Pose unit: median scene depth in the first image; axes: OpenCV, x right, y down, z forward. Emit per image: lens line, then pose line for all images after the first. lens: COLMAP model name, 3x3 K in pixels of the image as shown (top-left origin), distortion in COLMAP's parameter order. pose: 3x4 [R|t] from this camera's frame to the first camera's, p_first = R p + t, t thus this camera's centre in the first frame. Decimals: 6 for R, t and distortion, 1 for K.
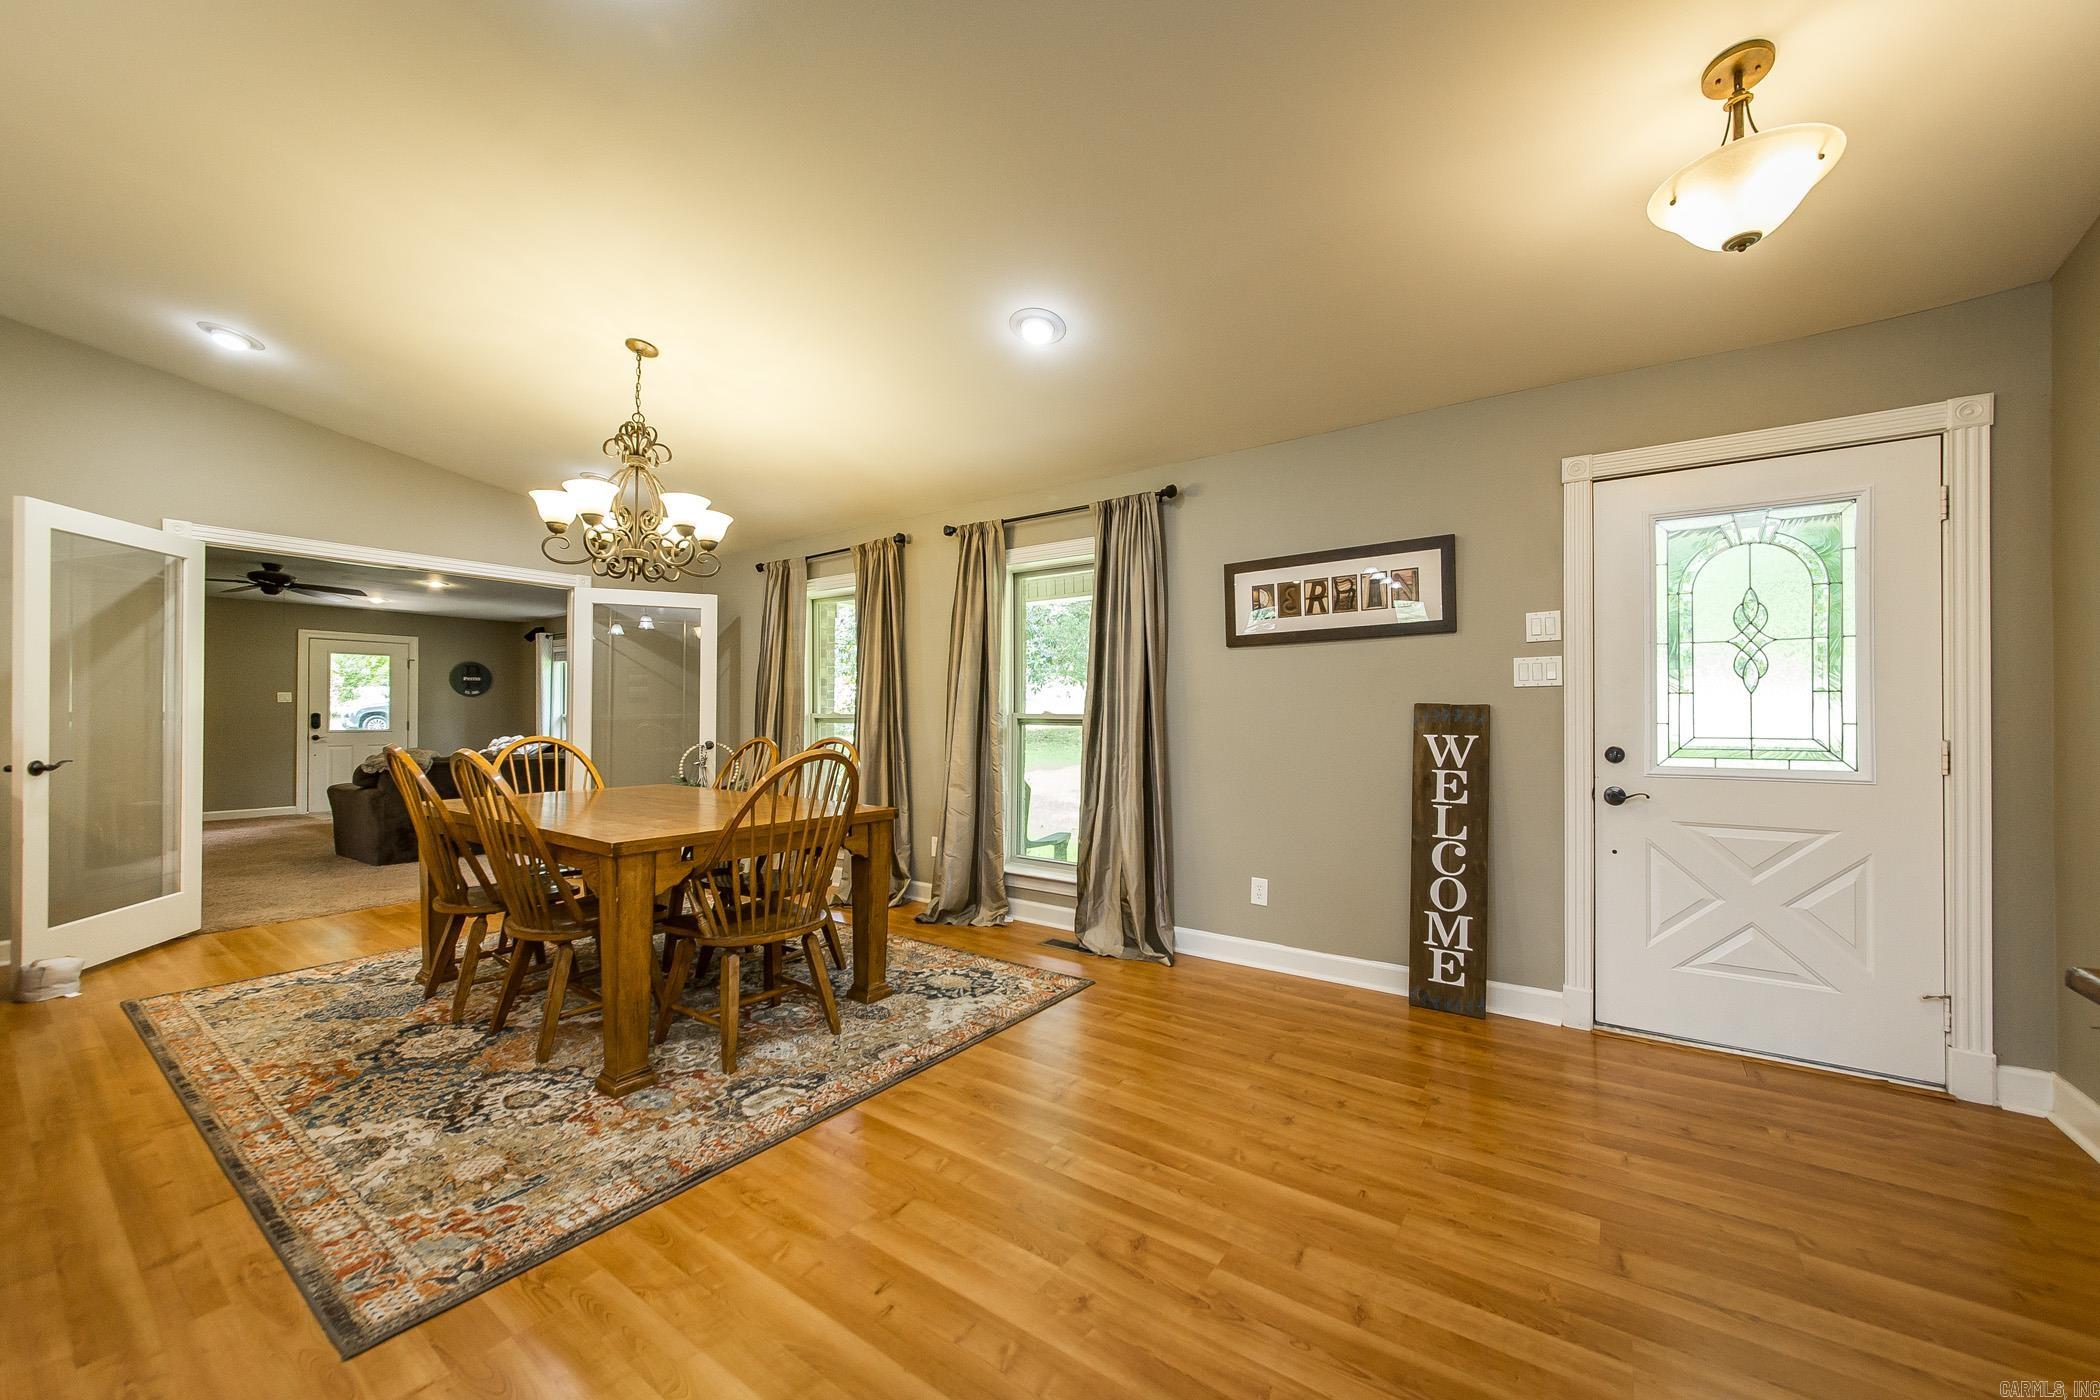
lens RADIAL K [[779.5, 0, 1063.1], [0, 779.5, 710.3], [0, 0, 1]] dist [-0.001220, -0.000067]
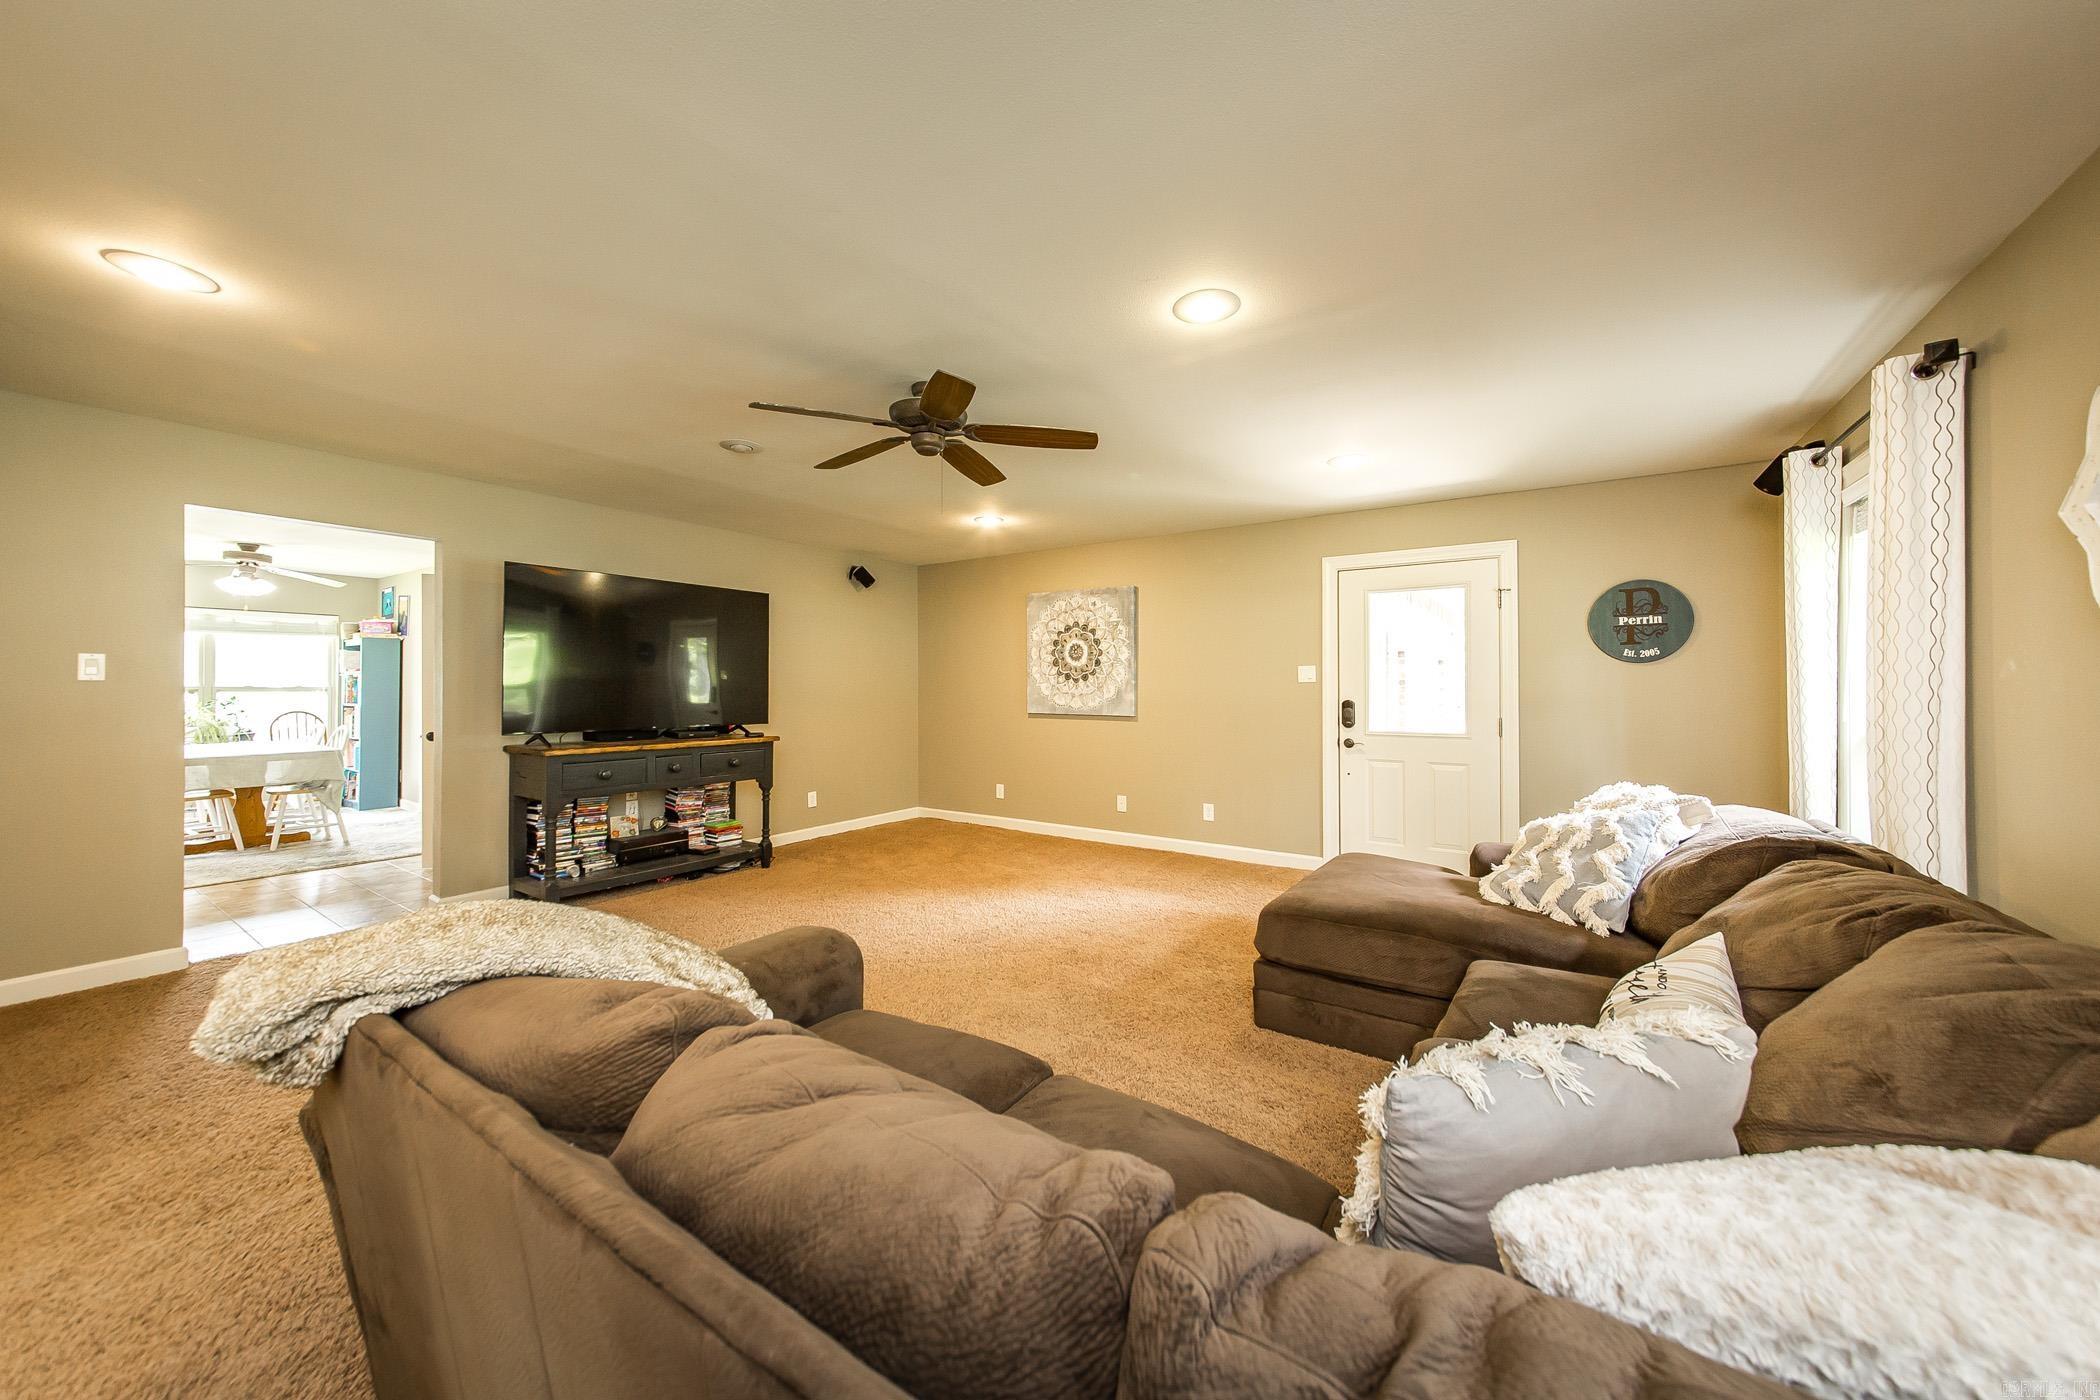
lens RADIAL K [[755.7, 0, 1049.2], [0, 755.7, 696.7], [0, 0, 1]] dist [-0.011688, 0.003376]
pose [[0.020190, -0.001631, -0.999795, -1.054684], [0.004005, 0.999991, -0.001551, 0.002555], [0.999788, -0.003973, 0.020197, 1.978672]]
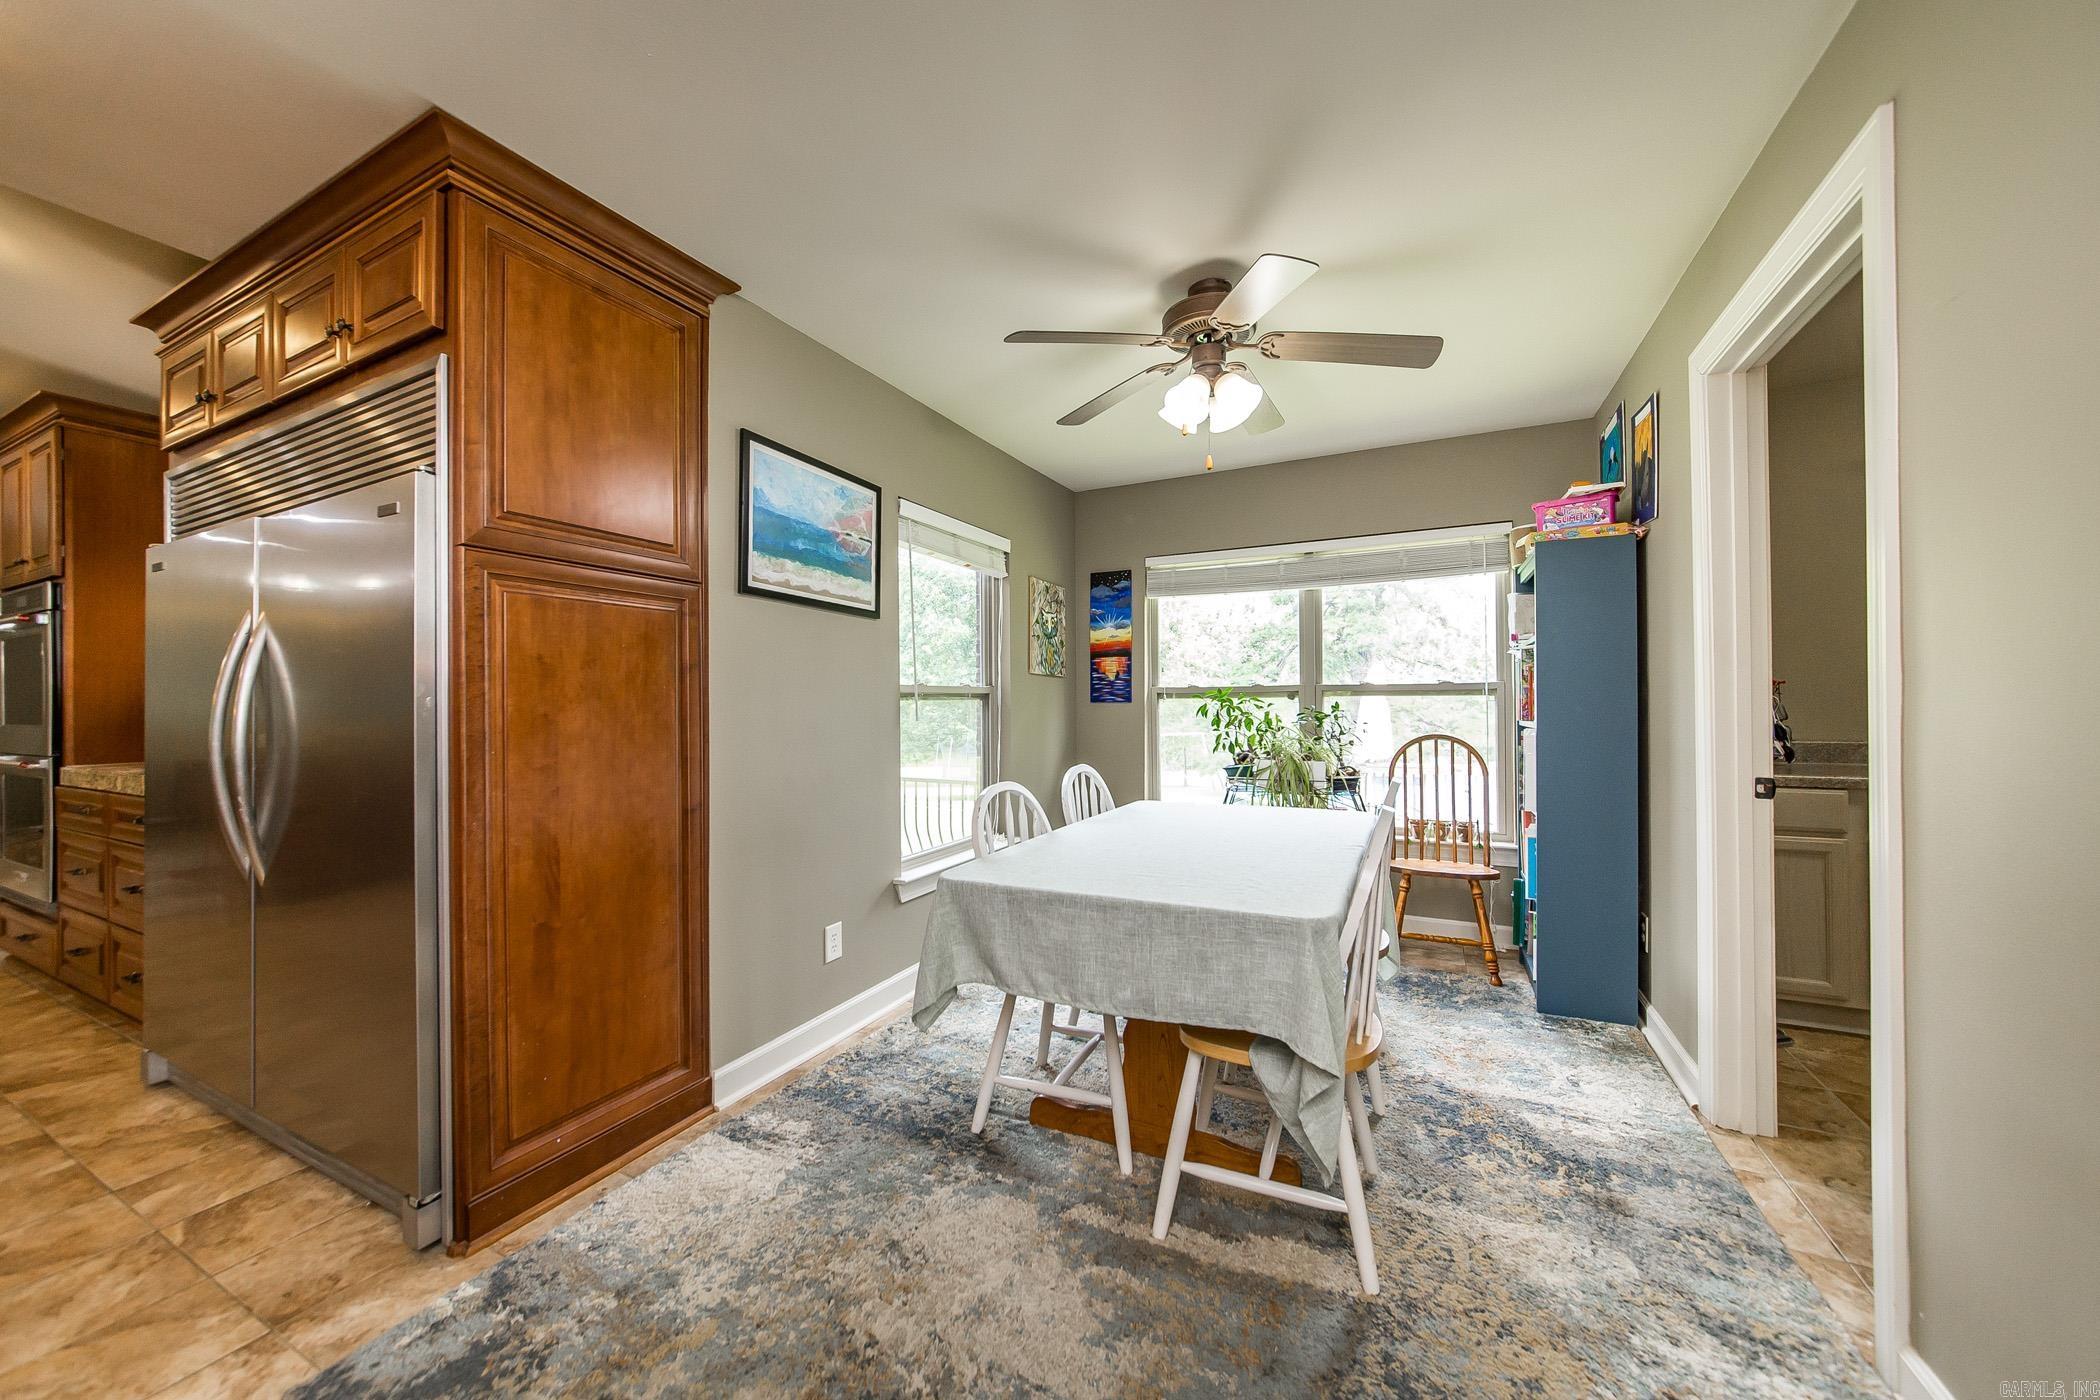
lens RADIAL K [[755.7, 0, 1034.8], [0, 755.7, 698.6], [0, 0, 1]] dist [-0.011688, 0.003376]
pose [[-0.989047, 0.002562, -0.147577, -2.531973], [0.004729, 0.999886, -0.014336, -0.002840], [0.147523, -0.014876, -0.988947, 0.813529]]
